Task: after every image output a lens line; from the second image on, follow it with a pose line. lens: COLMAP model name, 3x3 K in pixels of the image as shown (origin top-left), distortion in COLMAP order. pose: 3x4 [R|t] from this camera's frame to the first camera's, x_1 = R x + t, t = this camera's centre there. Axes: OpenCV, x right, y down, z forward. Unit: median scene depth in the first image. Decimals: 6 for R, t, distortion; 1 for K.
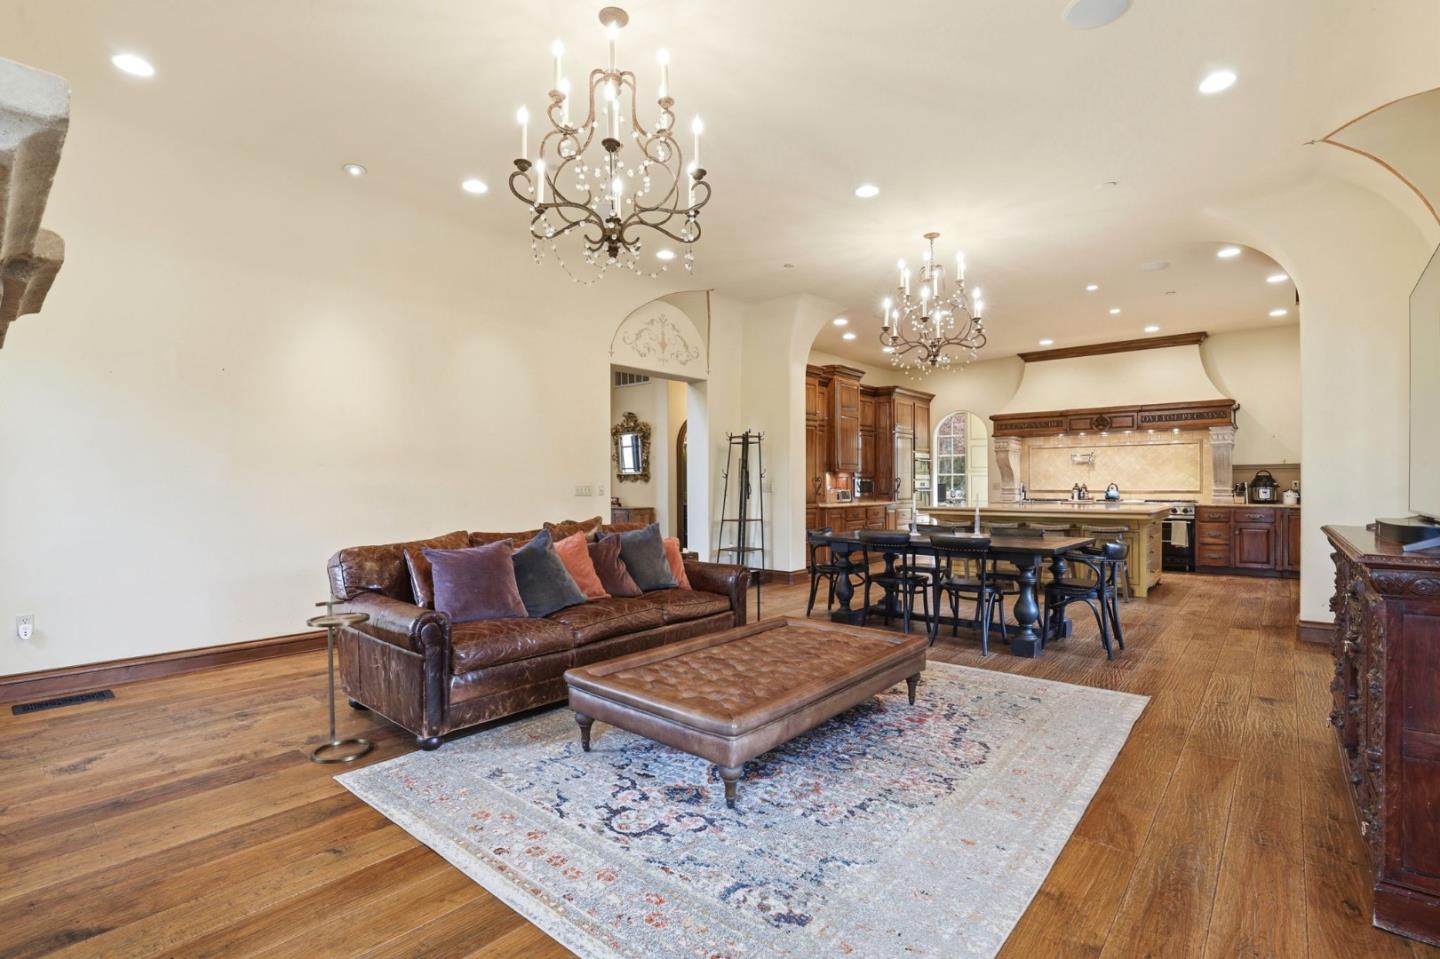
lens RADIAL K [[664.0, 0, 722.2], [0, 664.0, 486.4], [0, 0, 1]] dist [-0.035265, 0.007682]
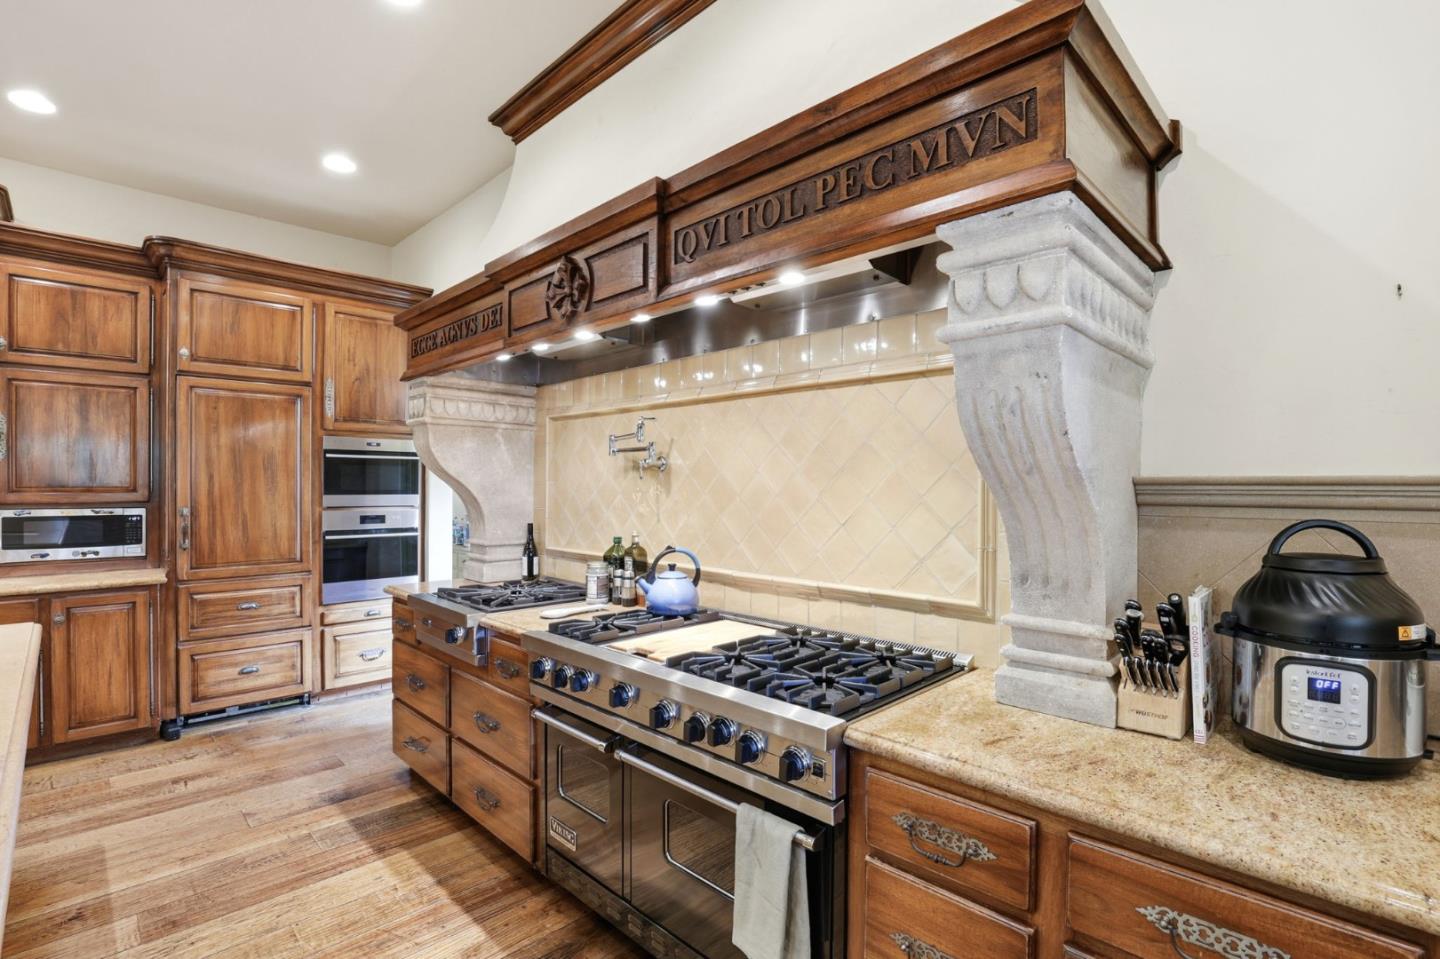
lens RADIAL K [[669.1, 0, 717.9], [0, 669.1, 485.0], [0, 0, 1]] dist [-0.036397, 0.007938]
pose [[0.997092, 0.005418, -0.076019, 0.697210], [-0.005705, 0.999977, -0.003550, -0.030281], [0.075998, 0.003973, 0.997100, 0.830341]]
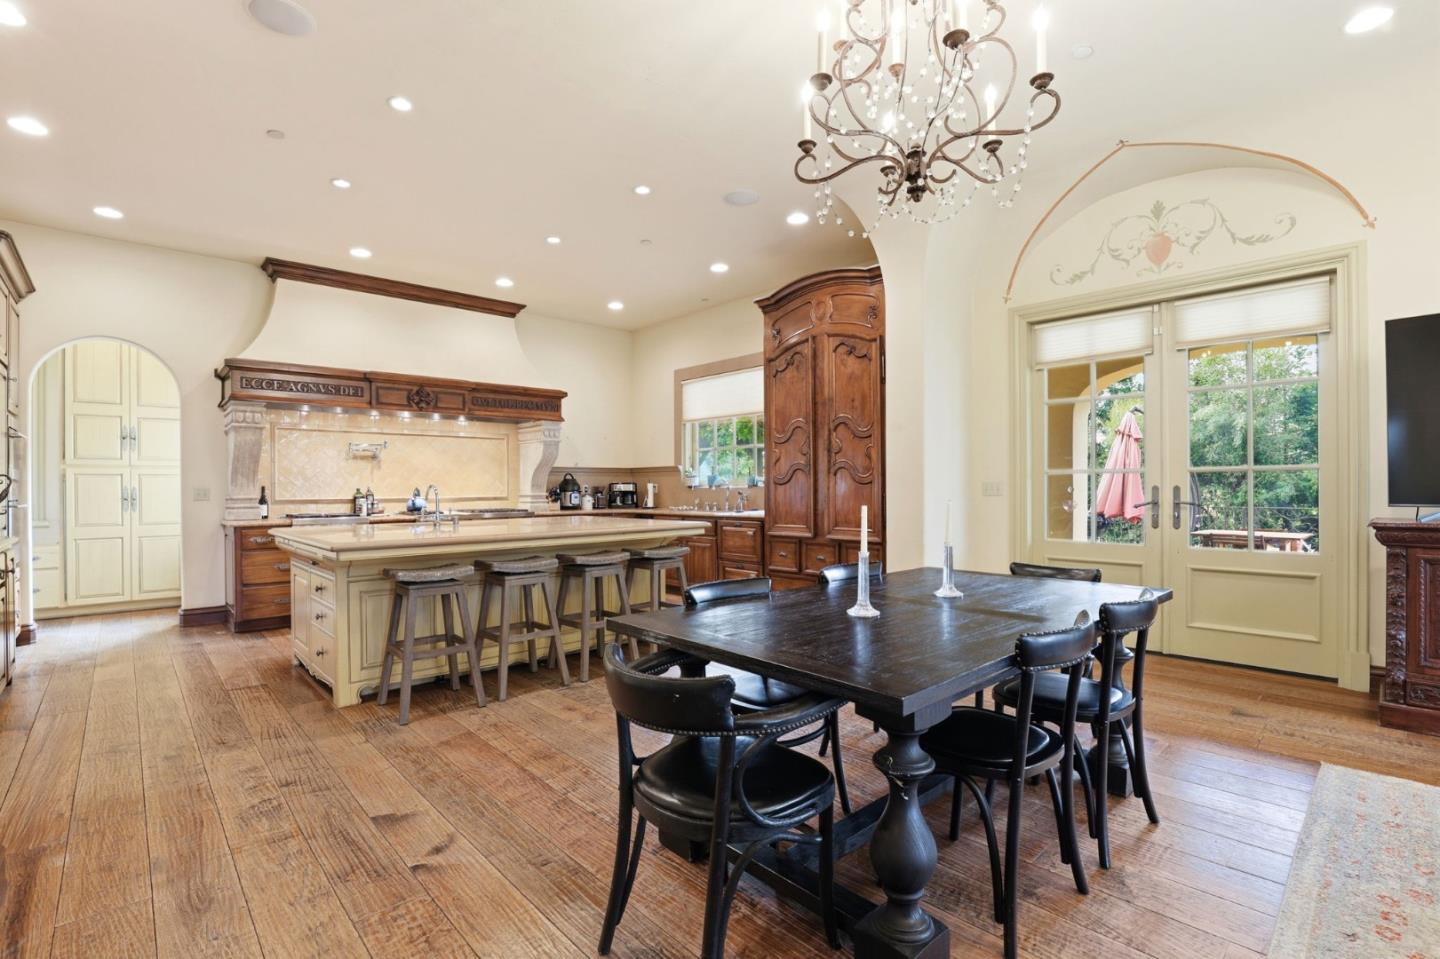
lens RADIAL K [[664.0, 0, 722.2], [0, 664.0, 486.4], [0, 0, 1]] dist [-0.035265, 0.007682]
pose [[0.113030, 0.002120, 0.993589, -0.069138], [0.009864, 0.999946, -0.003255, -0.001128], [-0.993543, 0.010169, 0.113003, 0.663292]]
